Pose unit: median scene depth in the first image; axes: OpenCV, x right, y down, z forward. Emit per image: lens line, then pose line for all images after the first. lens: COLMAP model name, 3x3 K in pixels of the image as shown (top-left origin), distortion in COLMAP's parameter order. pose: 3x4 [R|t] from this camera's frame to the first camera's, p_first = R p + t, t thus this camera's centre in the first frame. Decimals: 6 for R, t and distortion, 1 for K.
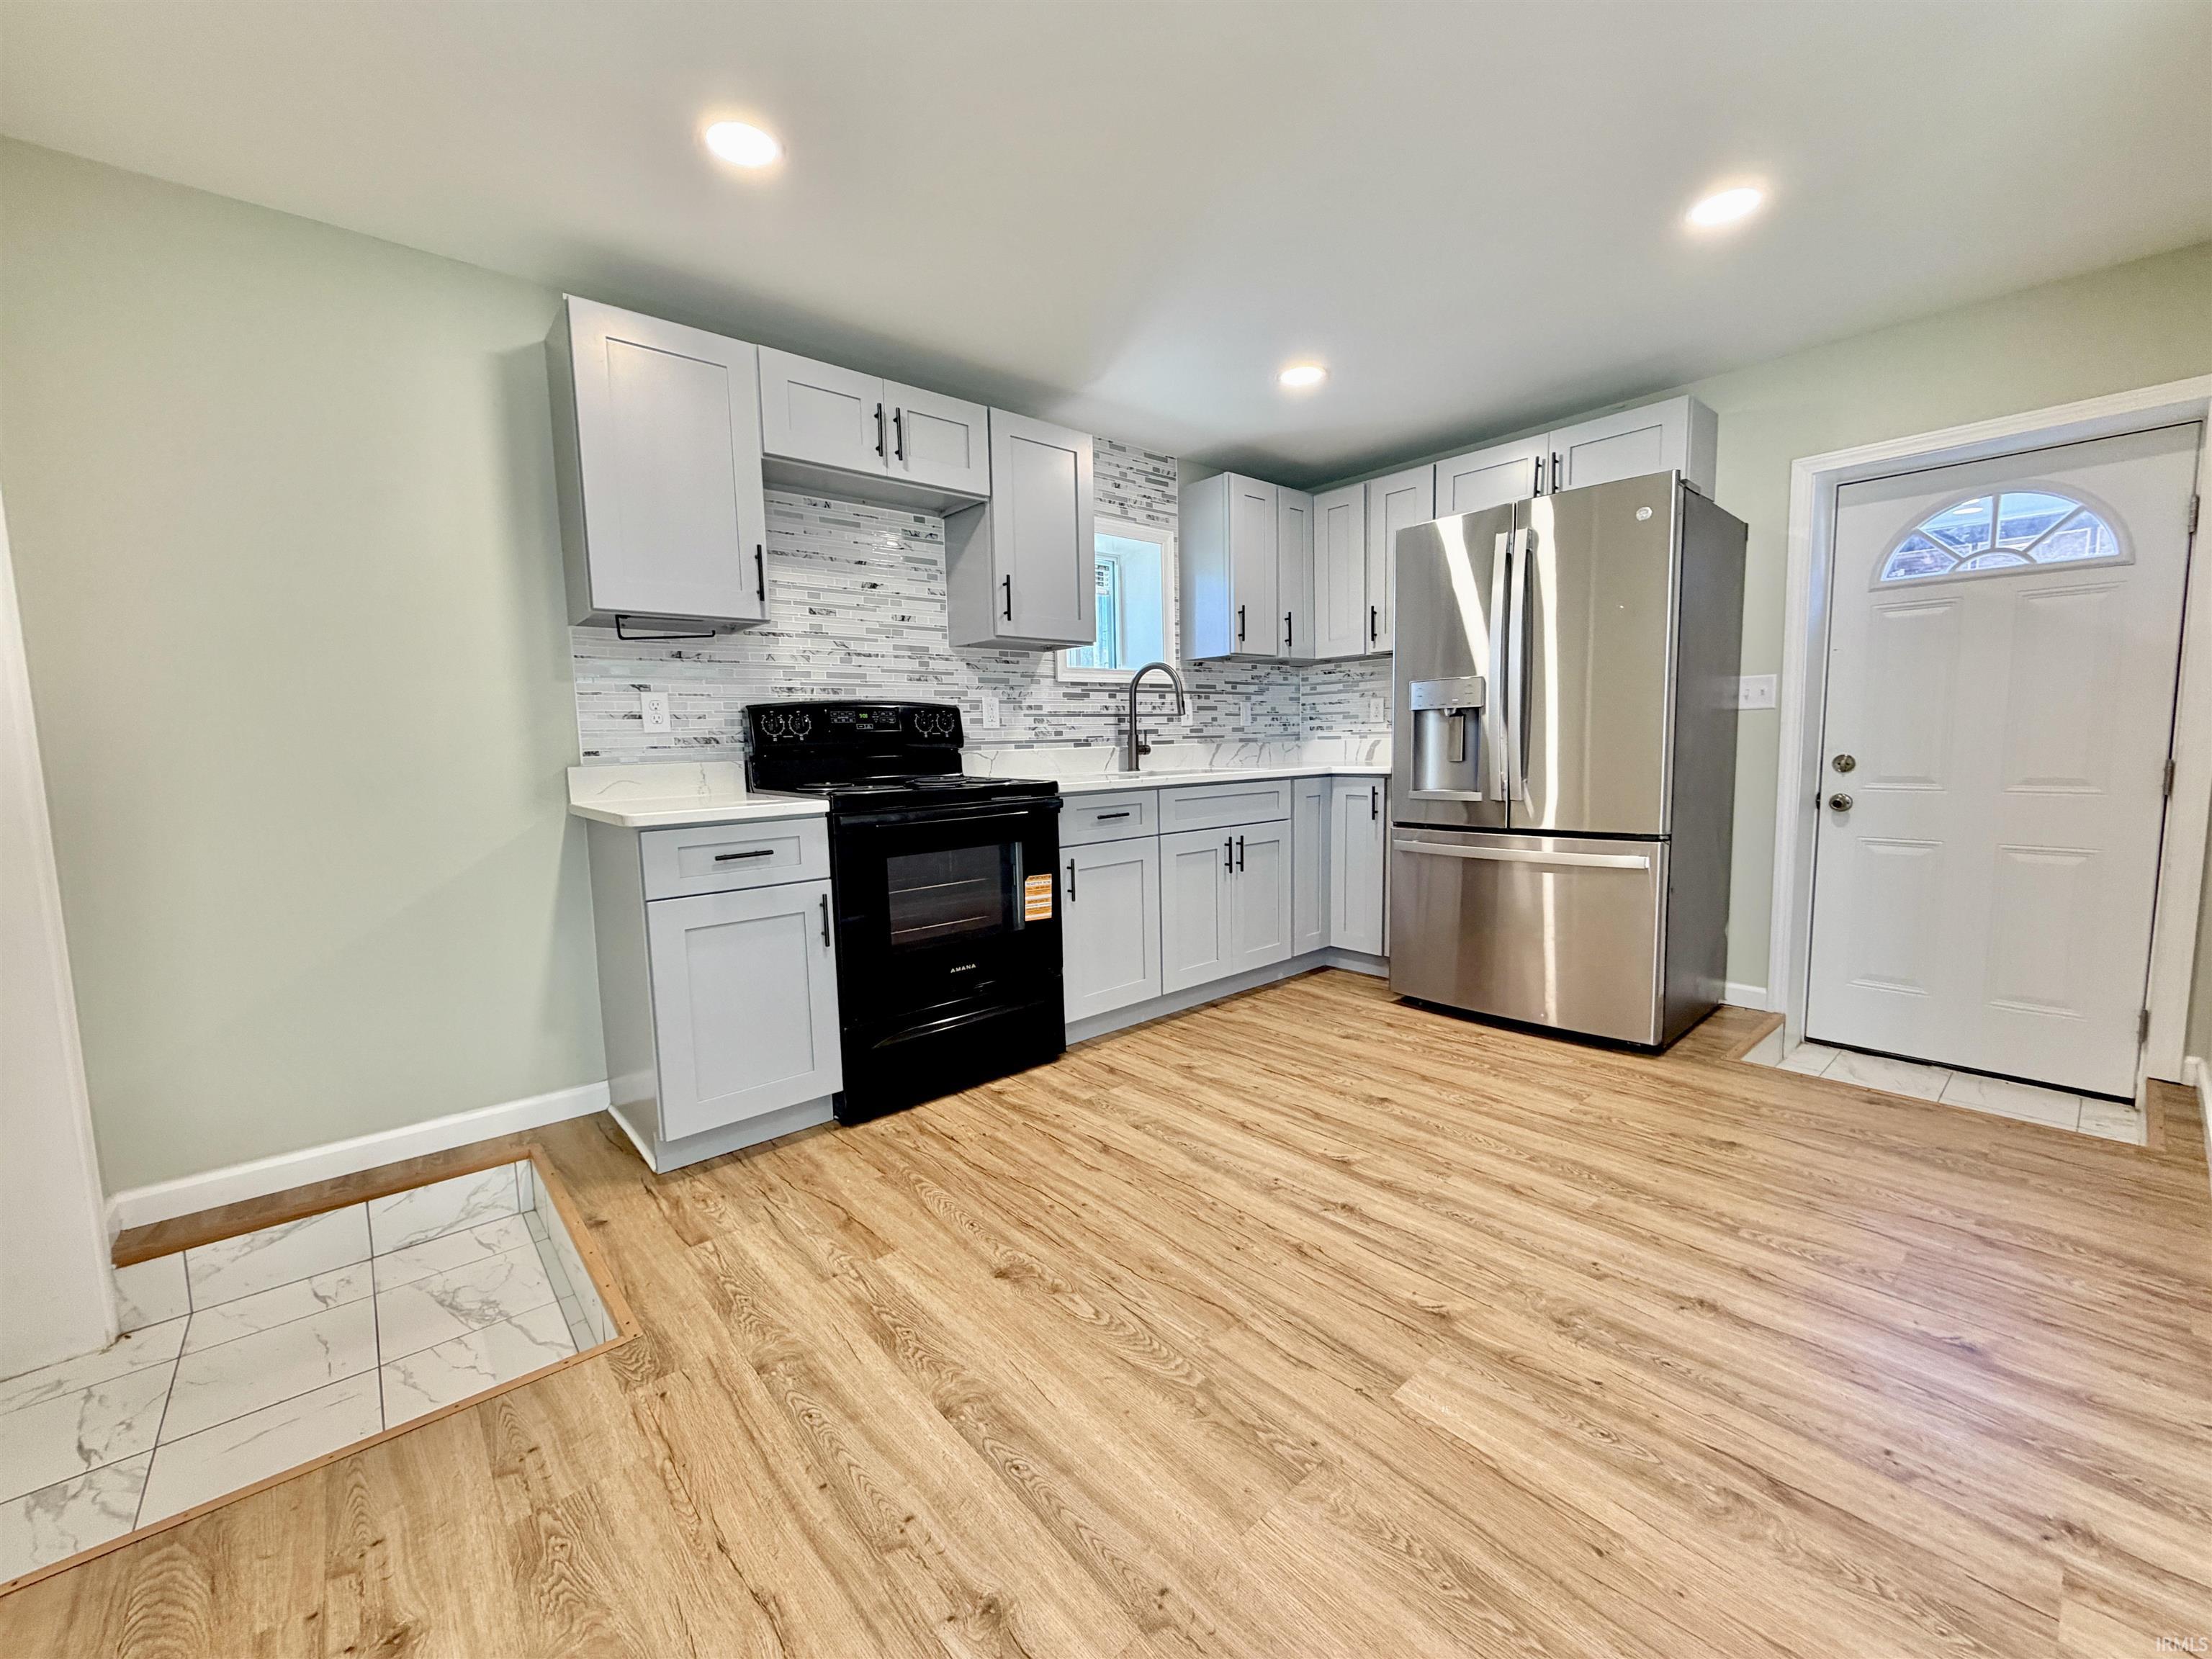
lens RADIAL K [[885.4, 0, 1099.8], [0, 885.4, 830.4], [0, 0, 1]] dist [-0.000213, 0.000452]
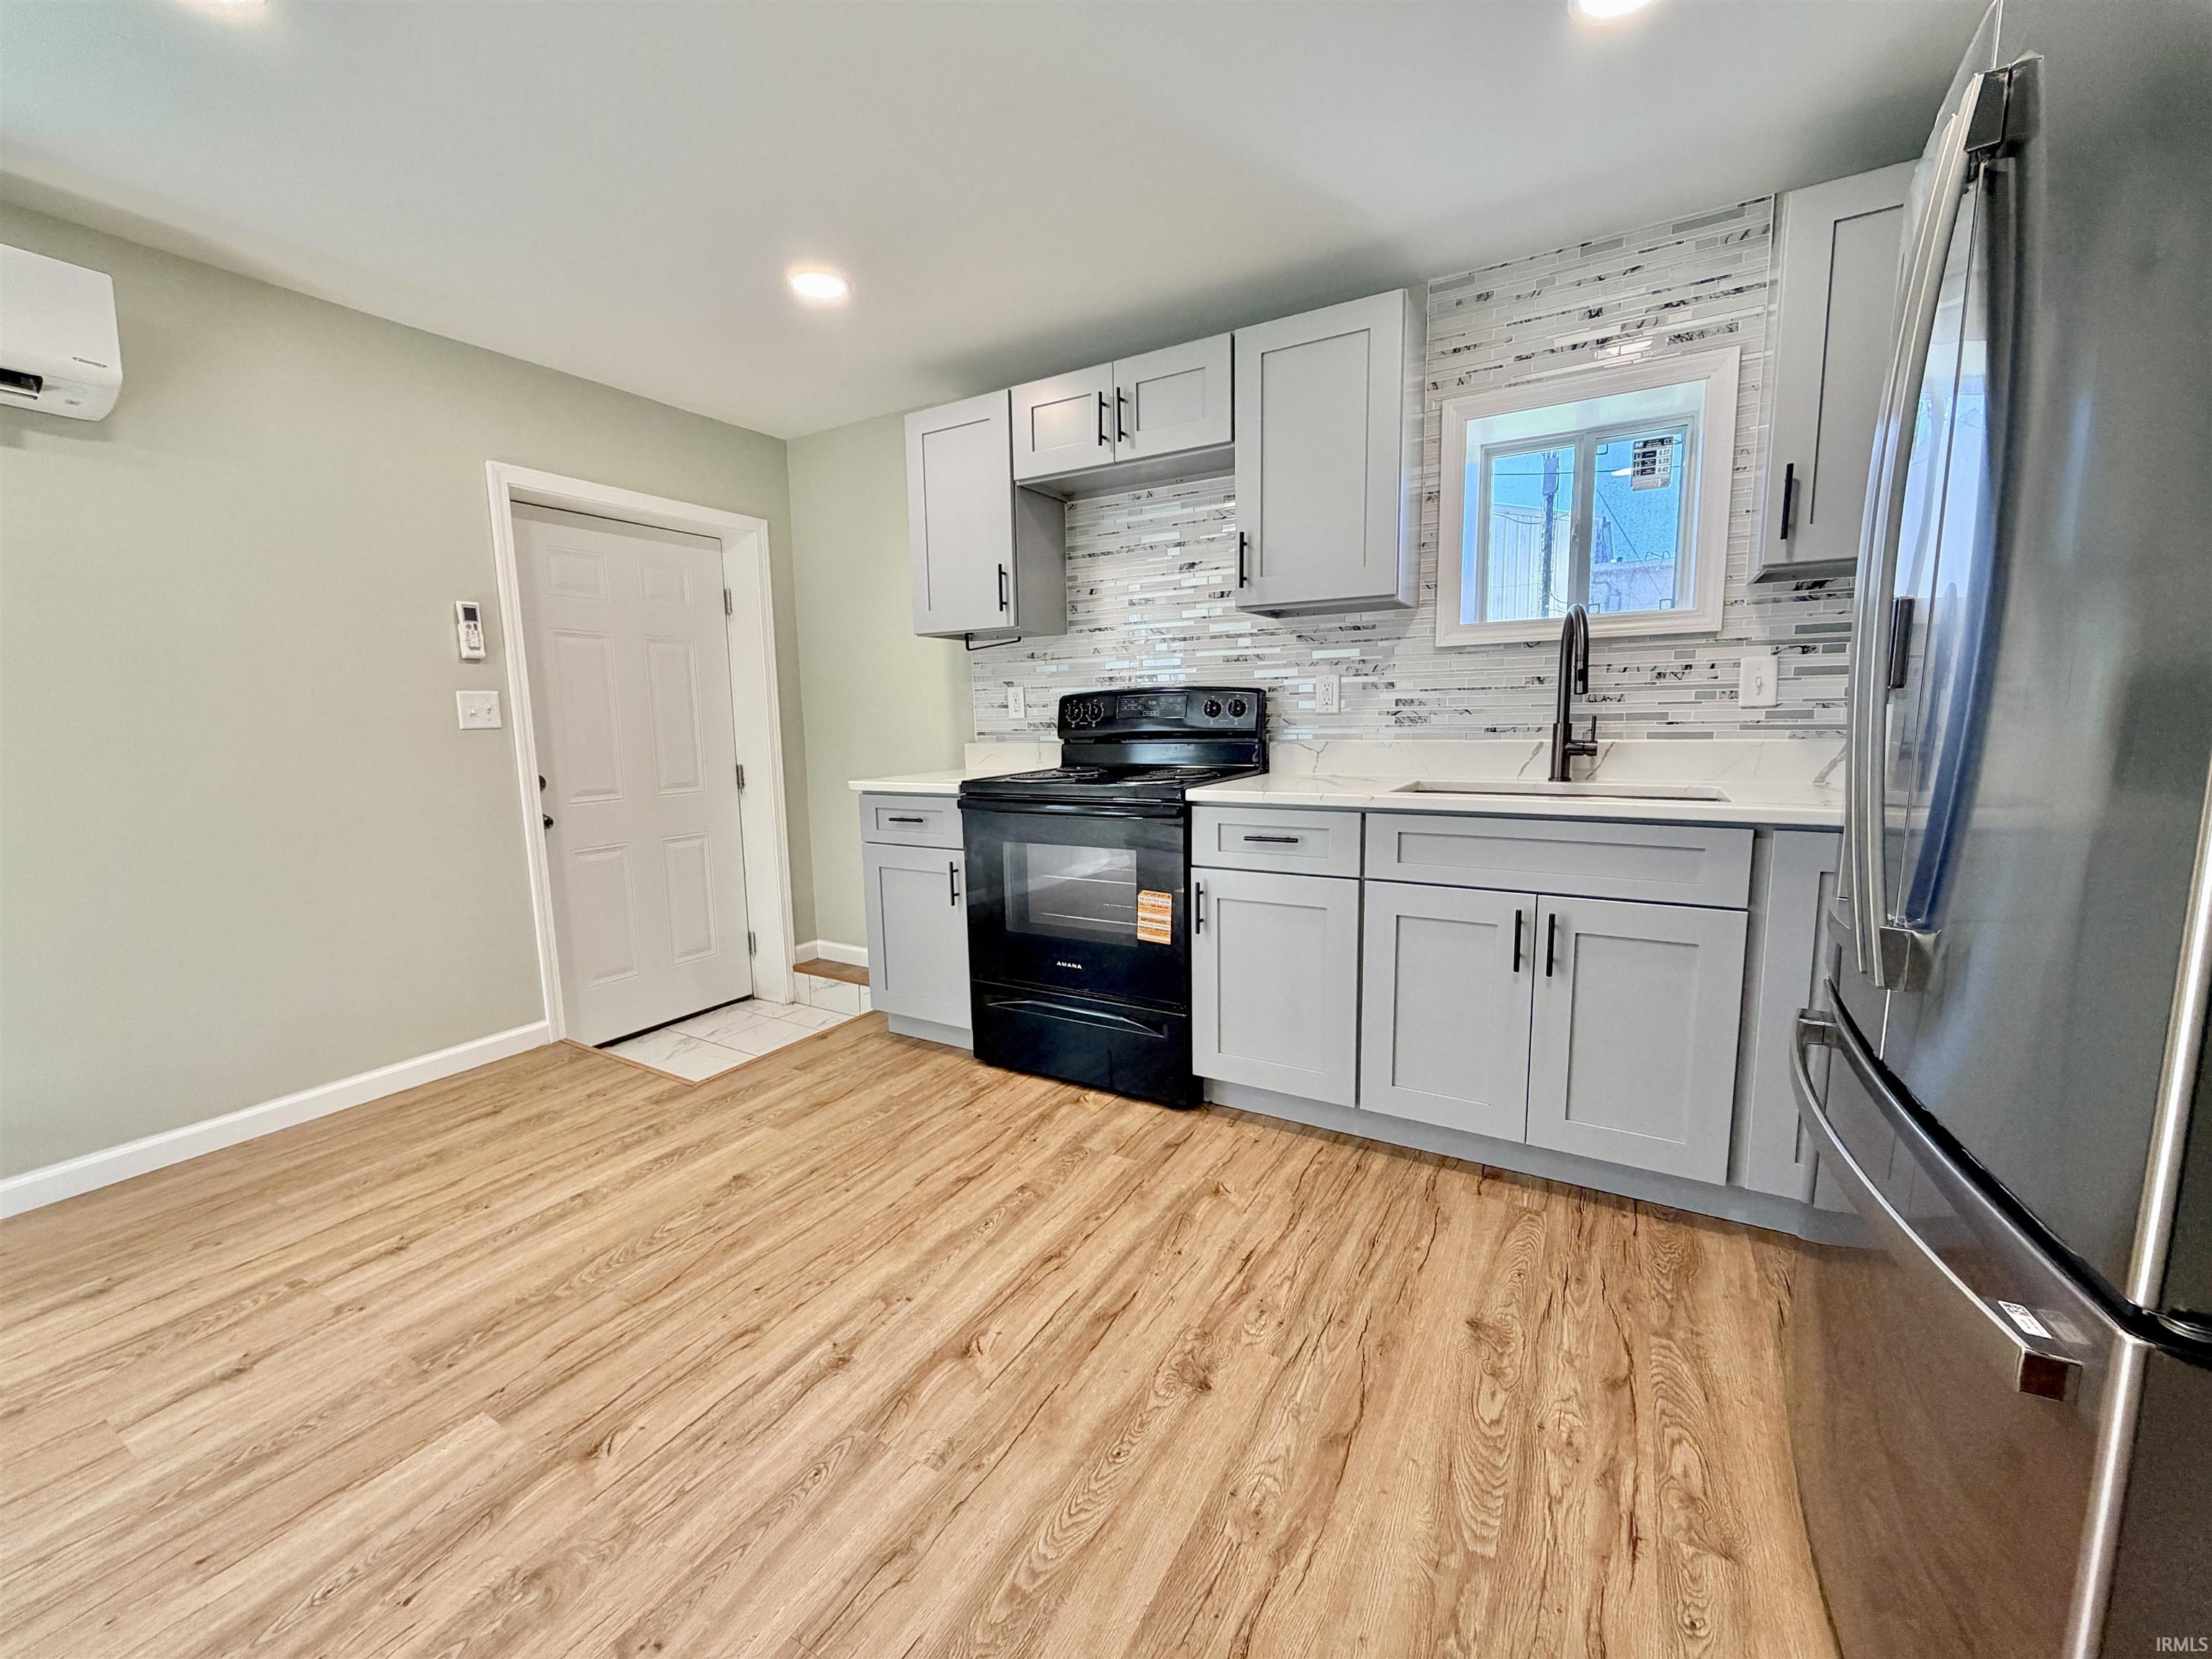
lens RADIAL K [[885.4, 0, 1099.8], [0, 885.4, 830.4], [0, 0, 1]] dist [-0.000213, 0.000452]
pose [[0.315675, 0.143411, -0.937967, 0.824186], [-0.085791, 0.988778, 0.122307, -0.126518], [0.944981, 0.041860, 0.324435, 0.760474]]
